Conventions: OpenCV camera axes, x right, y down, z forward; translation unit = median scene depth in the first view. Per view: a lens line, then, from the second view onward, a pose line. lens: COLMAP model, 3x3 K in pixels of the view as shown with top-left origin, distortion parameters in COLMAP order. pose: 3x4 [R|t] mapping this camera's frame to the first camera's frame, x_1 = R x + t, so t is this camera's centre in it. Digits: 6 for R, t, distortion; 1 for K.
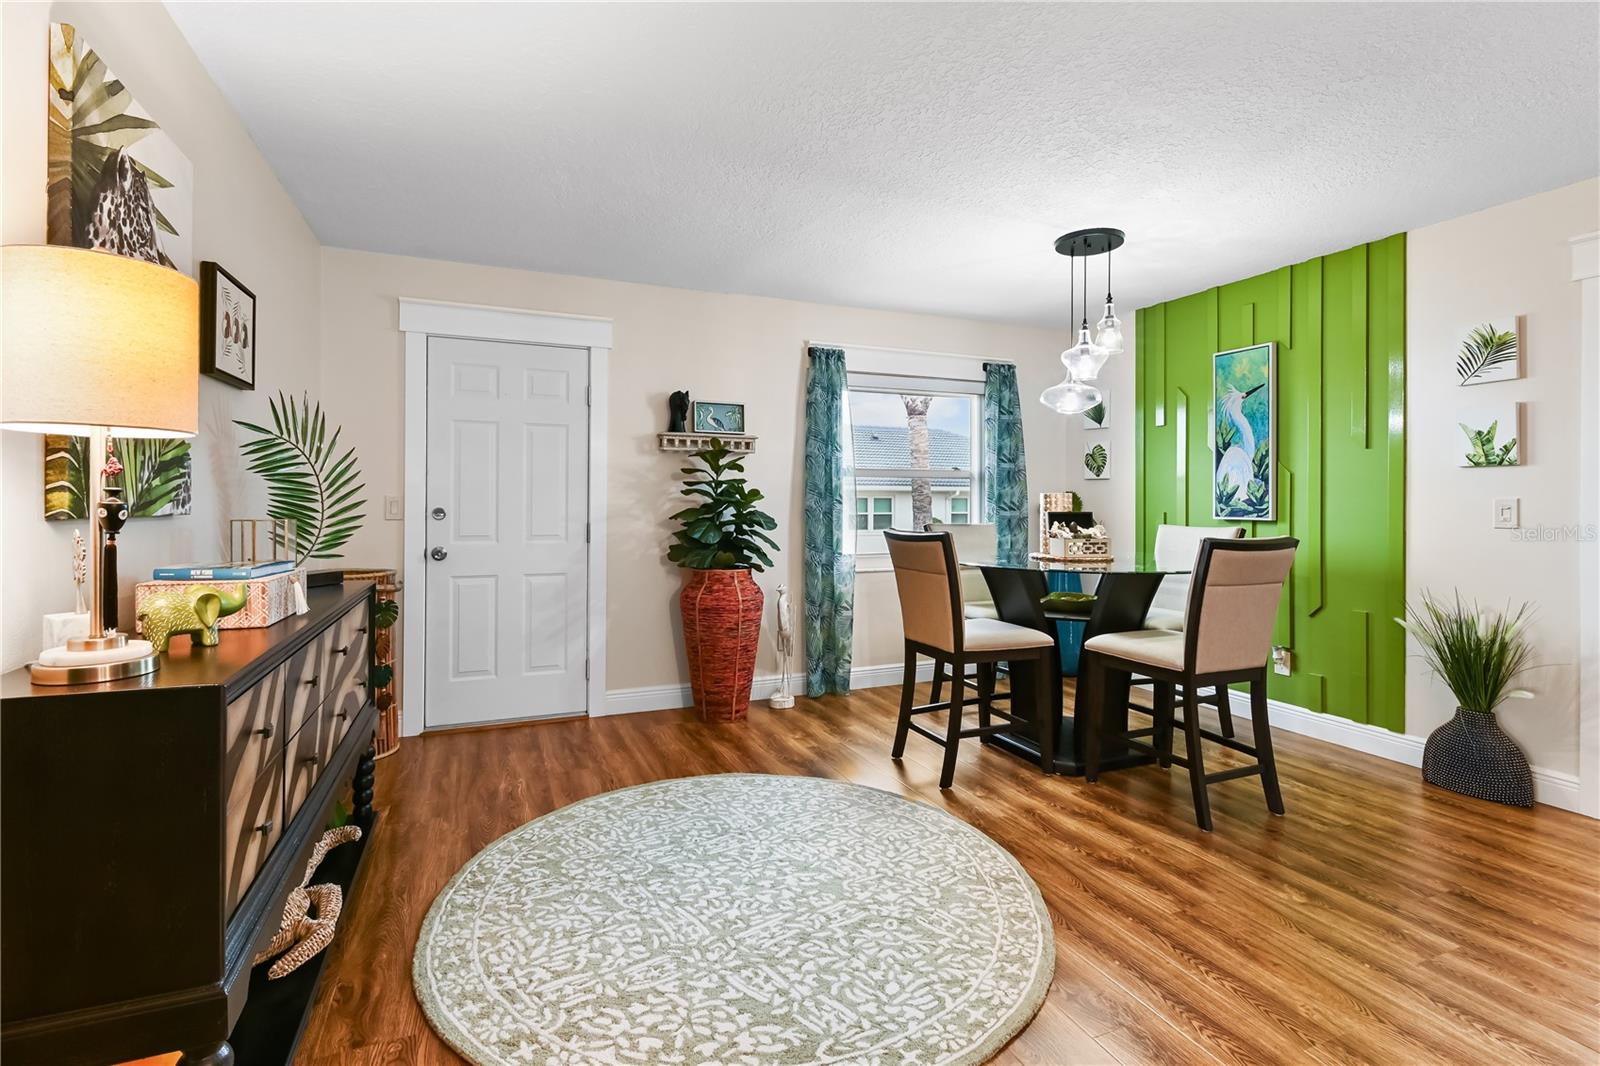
lens RADIAL K [[726.1, 0, 798.8], [0, 726.1, 514.8], [0, 0, 1]] dist [0.006842, -0.002783]
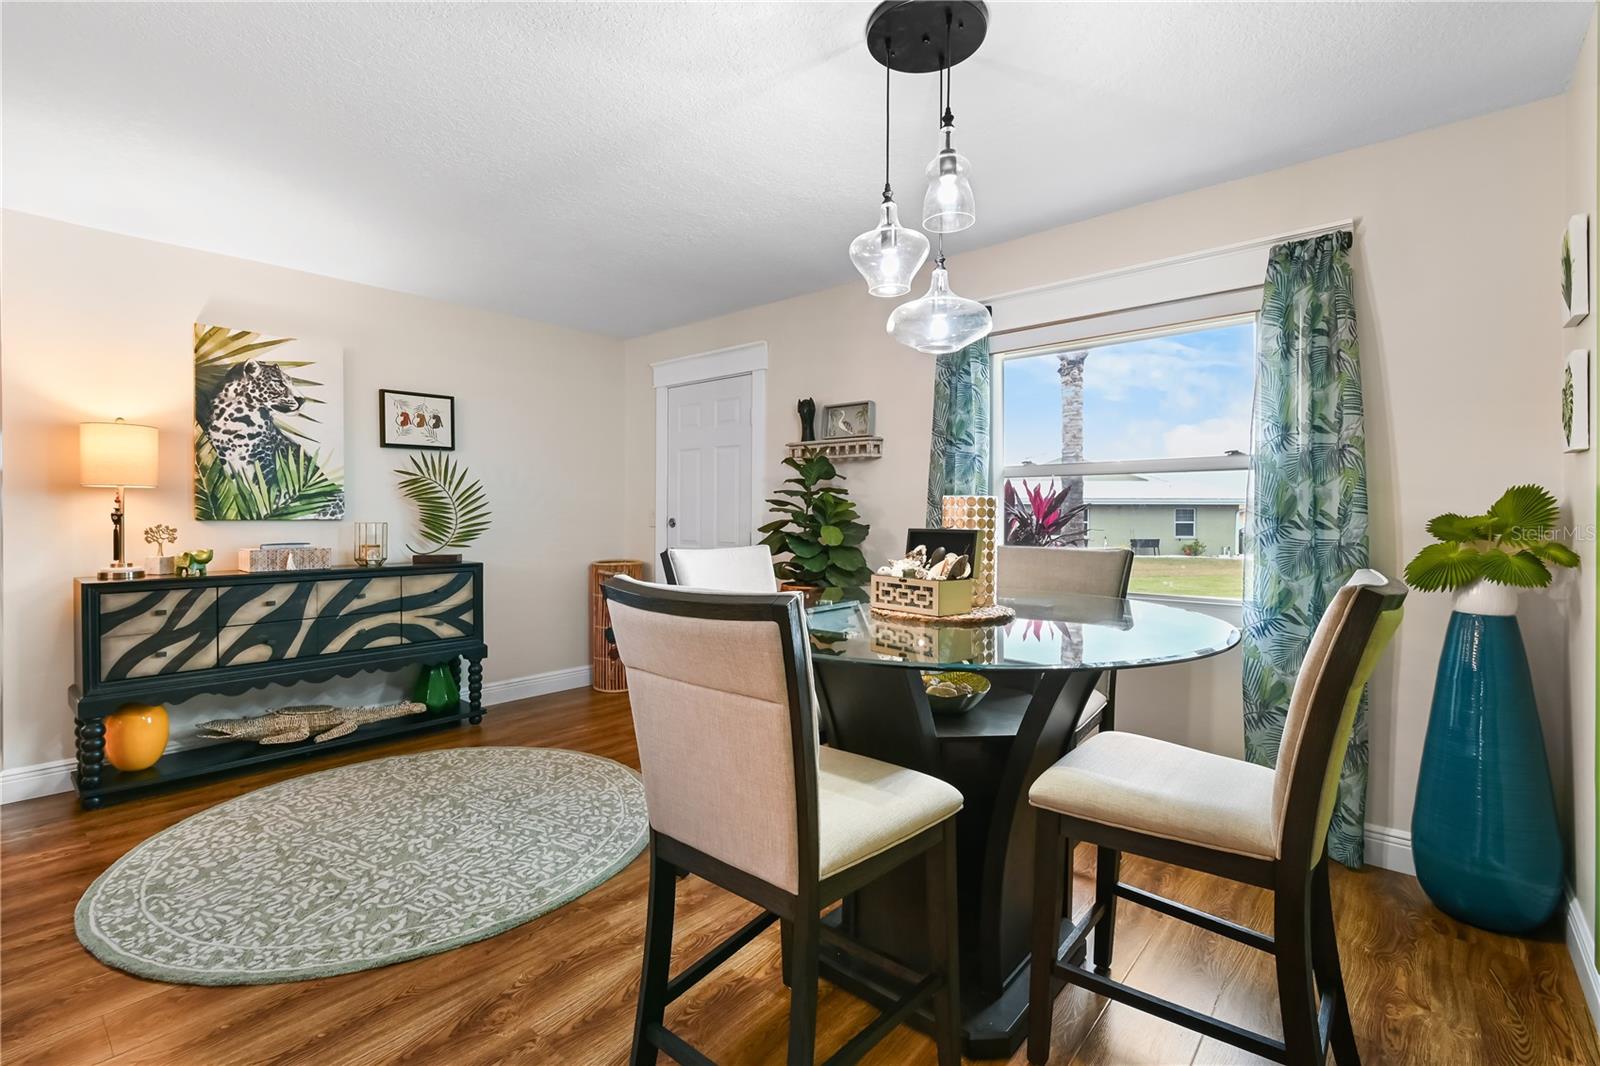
lens RADIAL K [[726.1, 0, 795.8], [0, 726.1, 526.8], [0, 0, 1]] dist [0.006842, -0.002783]
pose [[0.447916, 0.015323, -0.893944, 0.779885], [-0.015269, 0.999838, 0.009488, -0.008890], [0.893945, 0.009400, 0.448077, 0.617554]]
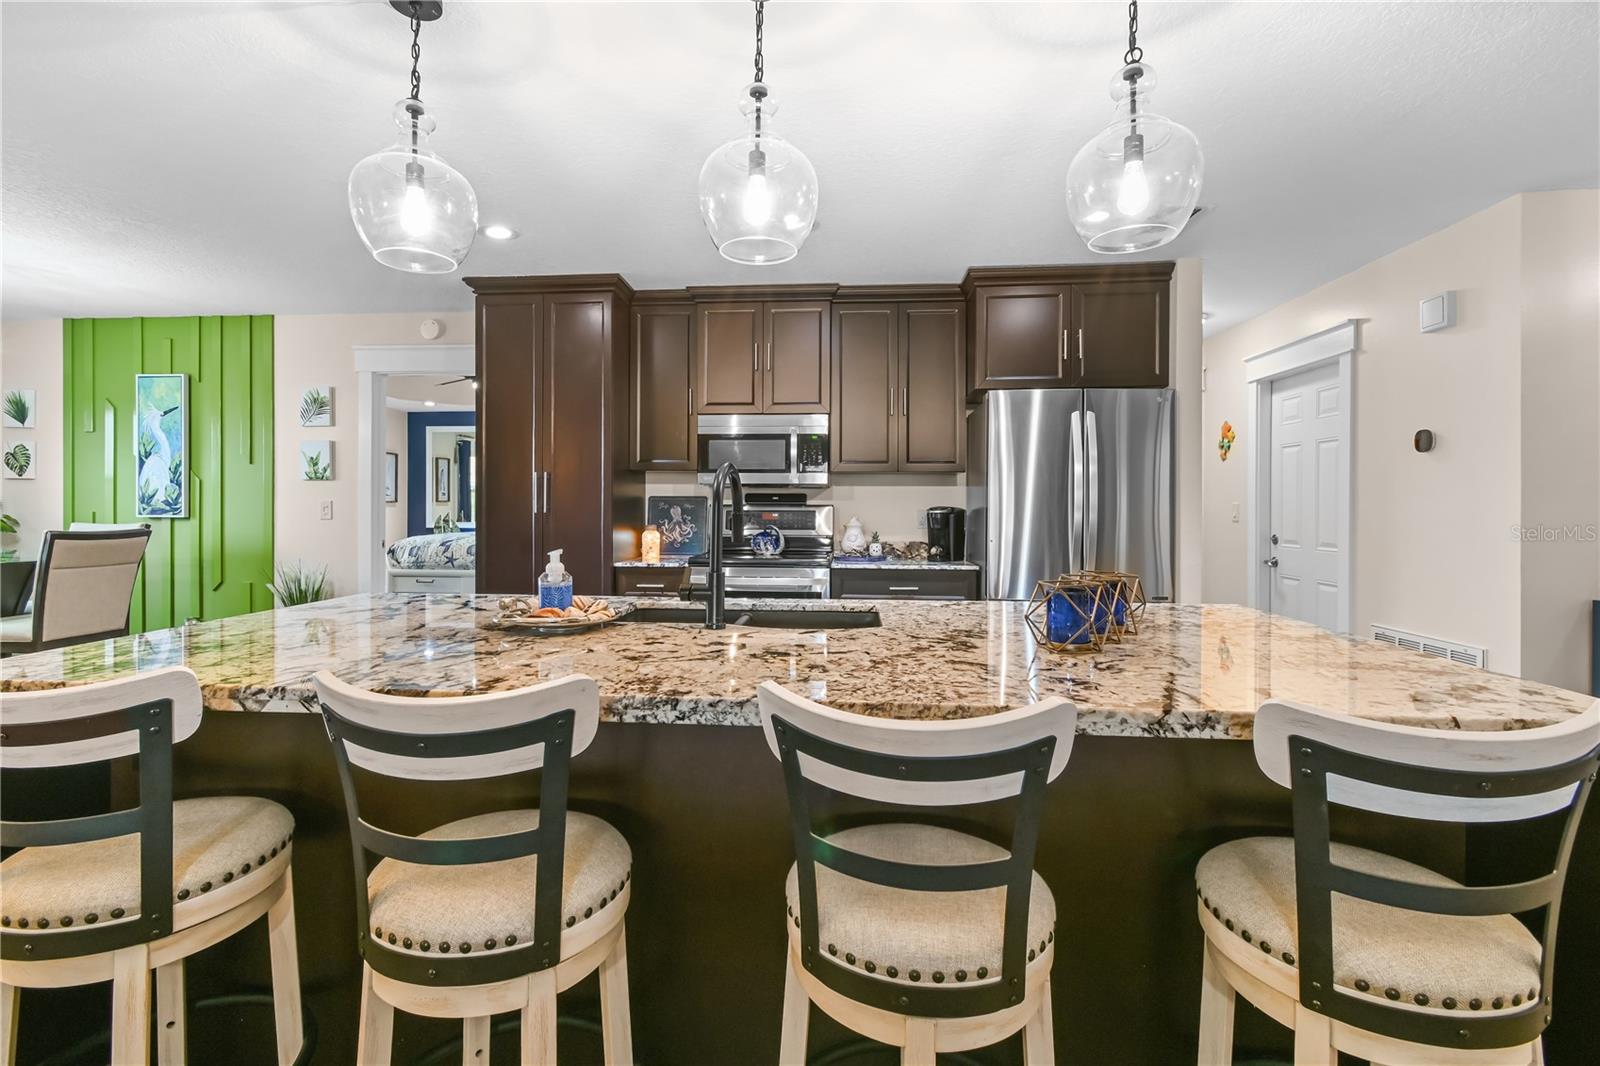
lens RADIAL K [[726.1, 0, 782.8], [0, 726.1, 502.2], [0, 0, 1]] dist [0.006842, -0.002783]
pose [[0.485470, 0.004953, 0.874240, 0.060259], [0.012540, 0.999842, -0.012629, 0.010397], [-0.874164, 0.017094, 0.485331, -0.504012]]
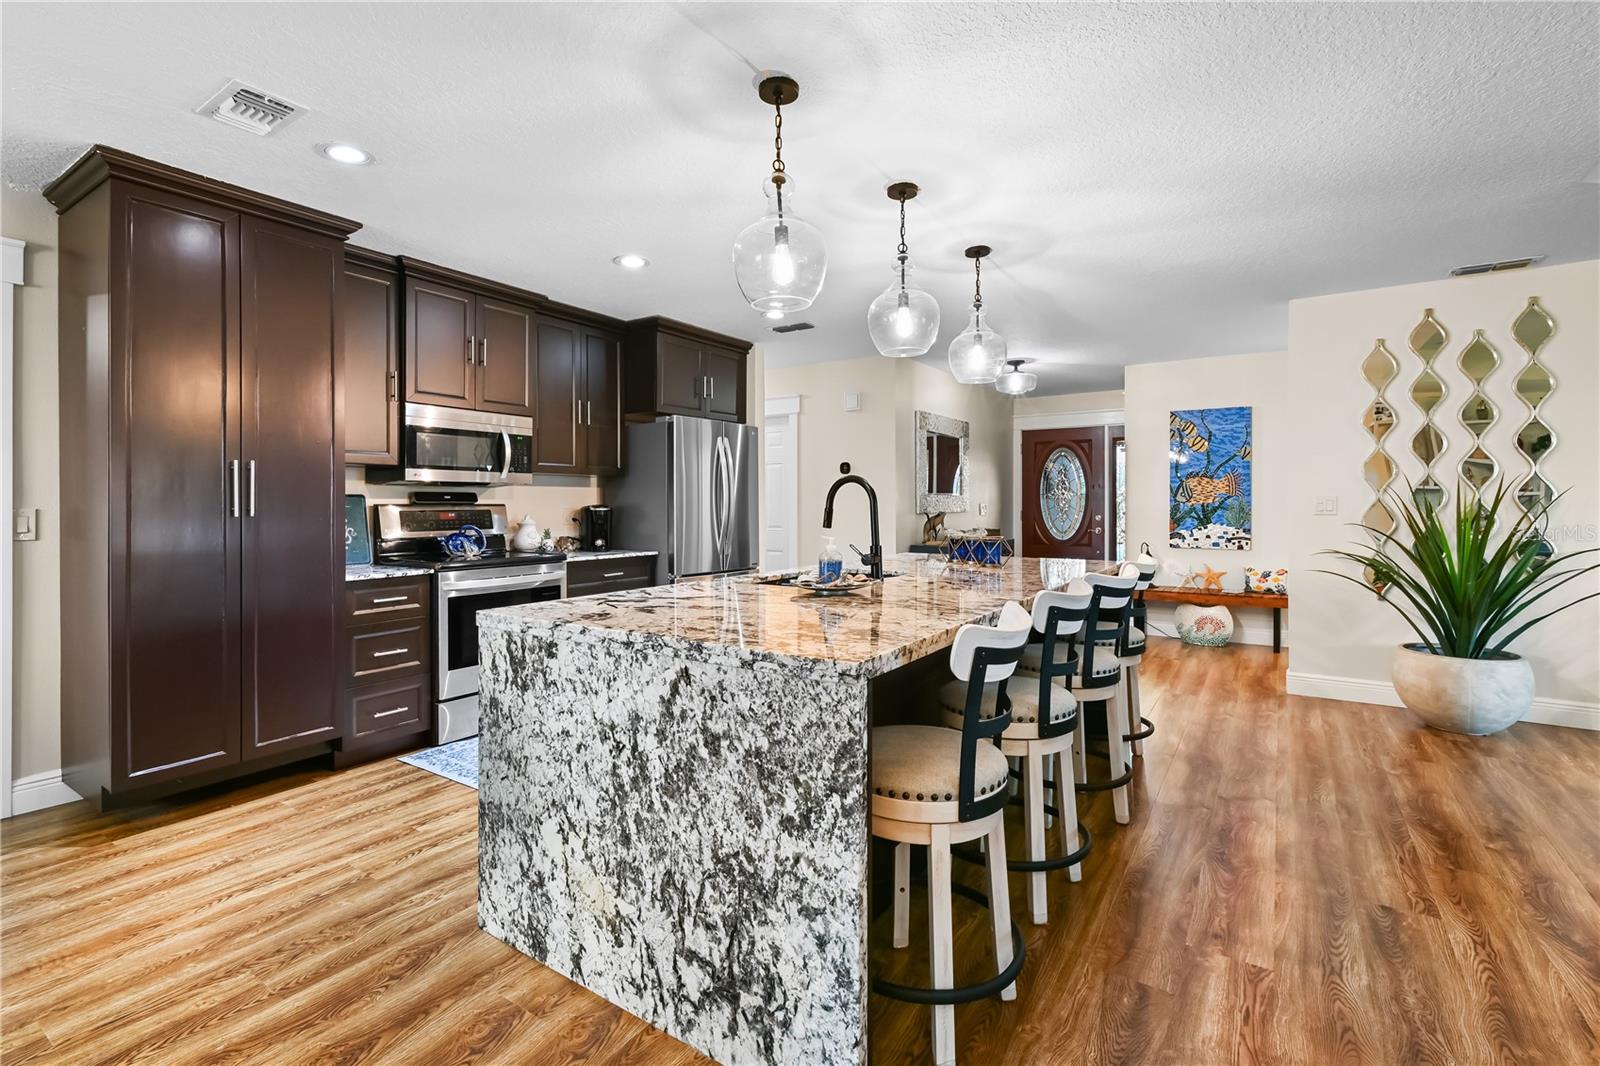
lens RADIAL K [[726.1, 0, 786.1], [0, 726.1, 508.5], [0, 0, 1]] dist [0.006842, -0.002783]
pose [[-0.529878, -0.005412, 0.848057, -0.139035], [0.018428, 0.999670, 0.017894, -0.004905], [-0.847874, 0.025110, -0.529603, 0.262634]]
